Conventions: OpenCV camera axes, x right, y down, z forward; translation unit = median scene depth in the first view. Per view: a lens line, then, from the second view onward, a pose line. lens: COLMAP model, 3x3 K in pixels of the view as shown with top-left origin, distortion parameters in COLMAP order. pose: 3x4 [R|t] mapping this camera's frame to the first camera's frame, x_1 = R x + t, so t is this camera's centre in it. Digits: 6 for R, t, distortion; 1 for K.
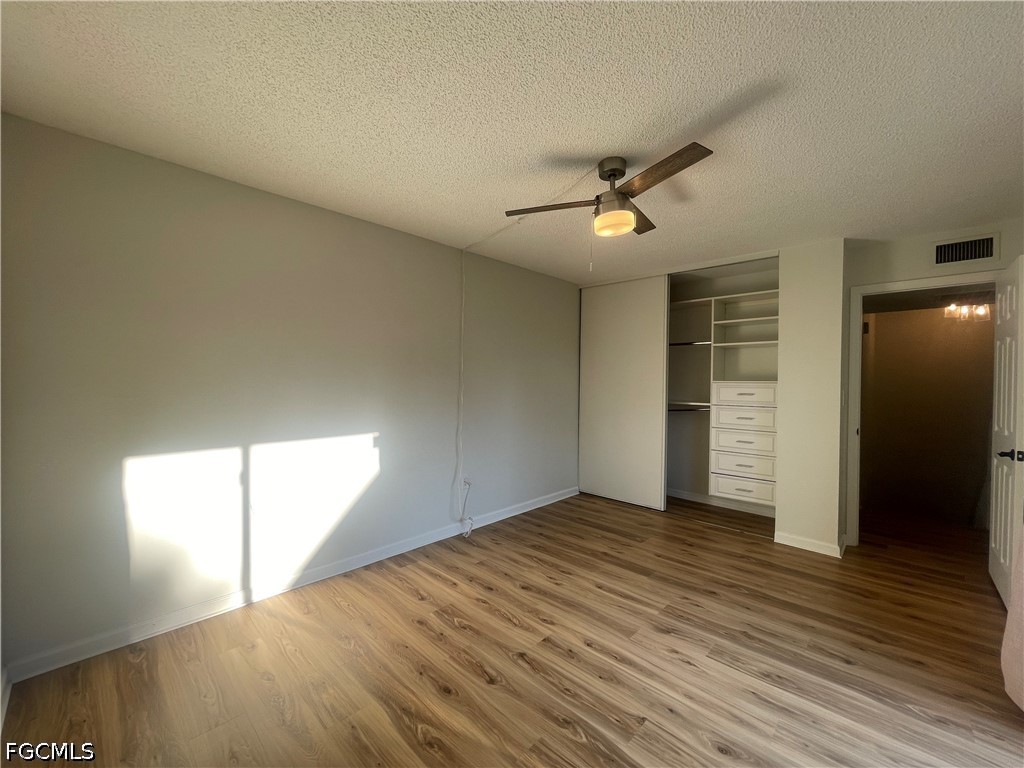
lens RADIAL K [[415.2, 0, 514.8], [0, 415.2, 384.5], [0, 0, 1]] dist [-0.000995, 0.000390]
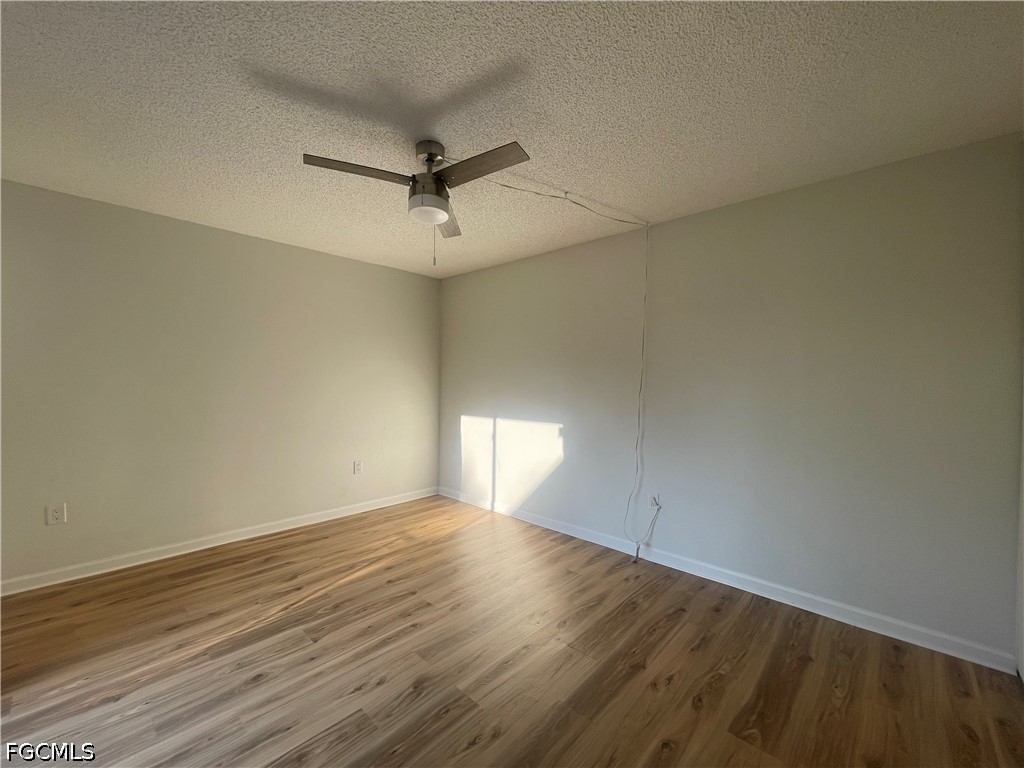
lens RADIAL K [[415.2, 0, 514.8], [0, 415.2, 384.5], [0, 0, 1]] dist [-0.000995, 0.000390]
pose [[0.007922, -0.002631, -0.999965, 1.067209], [-0.018510, 0.999825, -0.002777, 0.012990], [0.999797, 0.018531, 0.007872, 1.070169]]
